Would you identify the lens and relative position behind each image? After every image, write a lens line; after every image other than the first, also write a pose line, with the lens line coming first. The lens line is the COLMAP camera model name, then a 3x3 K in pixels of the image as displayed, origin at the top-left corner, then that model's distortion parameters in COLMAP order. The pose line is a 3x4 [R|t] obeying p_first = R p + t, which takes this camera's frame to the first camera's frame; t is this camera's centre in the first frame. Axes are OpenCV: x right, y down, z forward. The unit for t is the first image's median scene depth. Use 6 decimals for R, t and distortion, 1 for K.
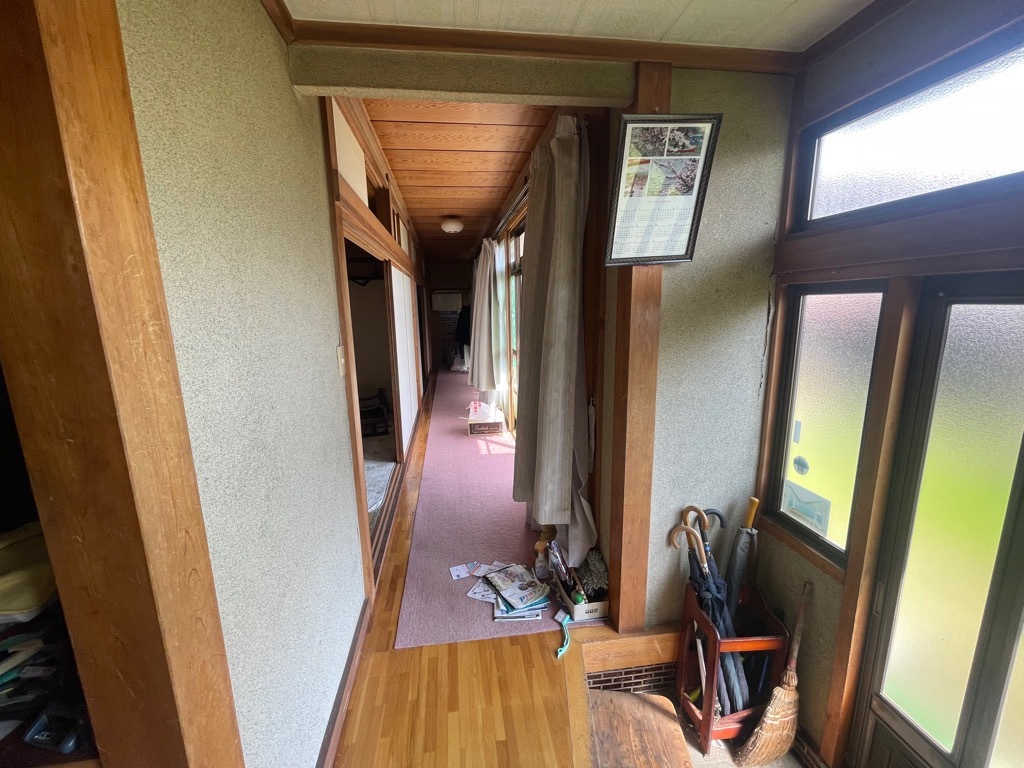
lens RADIAL K [[415.4, 0, 506.7], [0, 415.4, 379.8], [0, 0, 1]] dist [-0.003825, -0.000072]
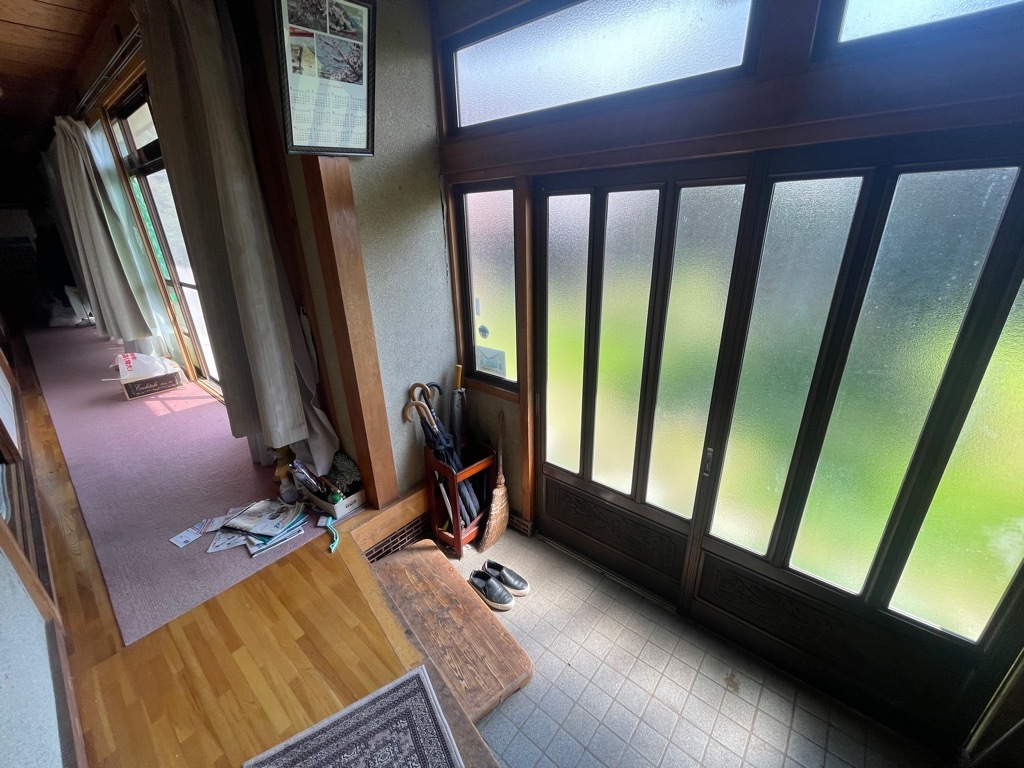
lens RADIAL K [[415.4, 0, 512.2], [0, 415.4, 384.6], [0, 0, 1]] dist [-0.003825, -0.000072]
pose [[0.740680, -0.252212, 0.622721, -0.087833], [0.136067, 0.963969, 0.228581, 0.073247], [-0.657935, -0.084573, 0.748310, -0.066594]]
